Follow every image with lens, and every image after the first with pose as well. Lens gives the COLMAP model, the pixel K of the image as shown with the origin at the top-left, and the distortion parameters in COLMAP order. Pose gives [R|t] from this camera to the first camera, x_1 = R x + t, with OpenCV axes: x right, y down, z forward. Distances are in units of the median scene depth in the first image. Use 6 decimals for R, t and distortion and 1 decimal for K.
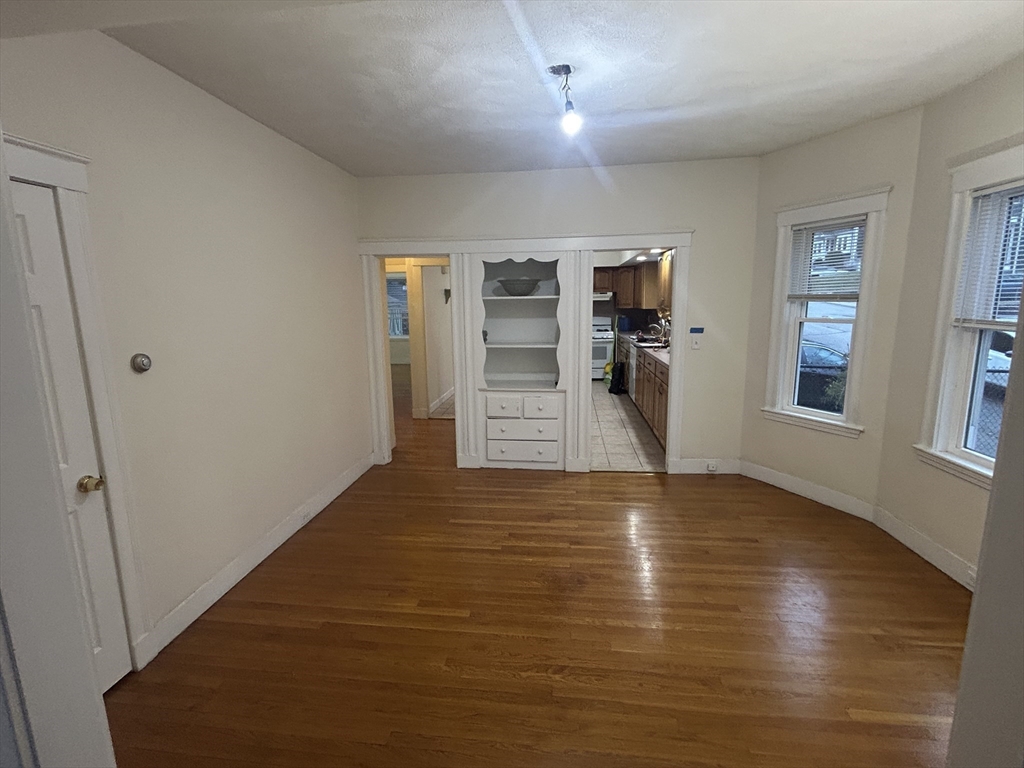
lens RADIAL K [[481.8, 0, 514.6], [0, 481.8, 380.7], [0, 0, 1]] dist [-0.006121, 0.000155]
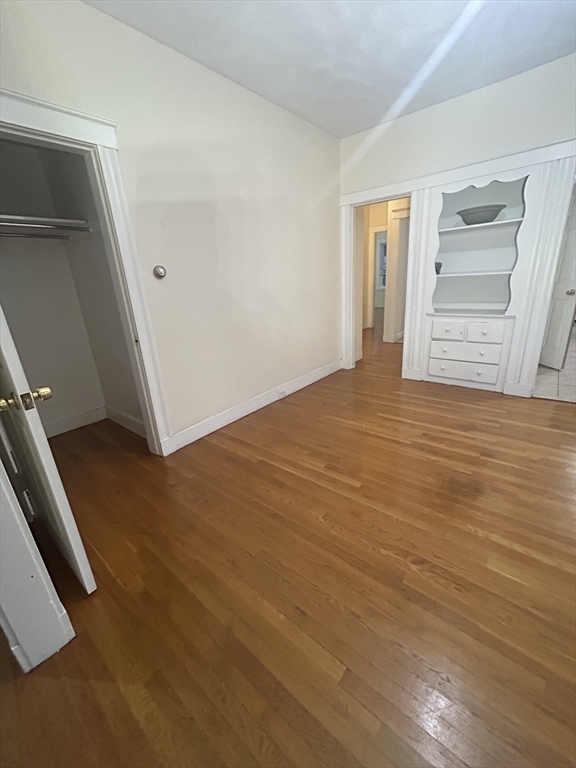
lens RADIAL K [[313.3, 0, 289.5], [0, 313.3, 383.1], [0, 0, 1]] dist [0.001176, 0.001031]
pose [[0.836078, 0.134429, -0.531885, 0.090882], [-0.037941, 0.981361, 0.188390, 0.060388], [0.547296, -0.137329, 0.825595, 0.189564]]
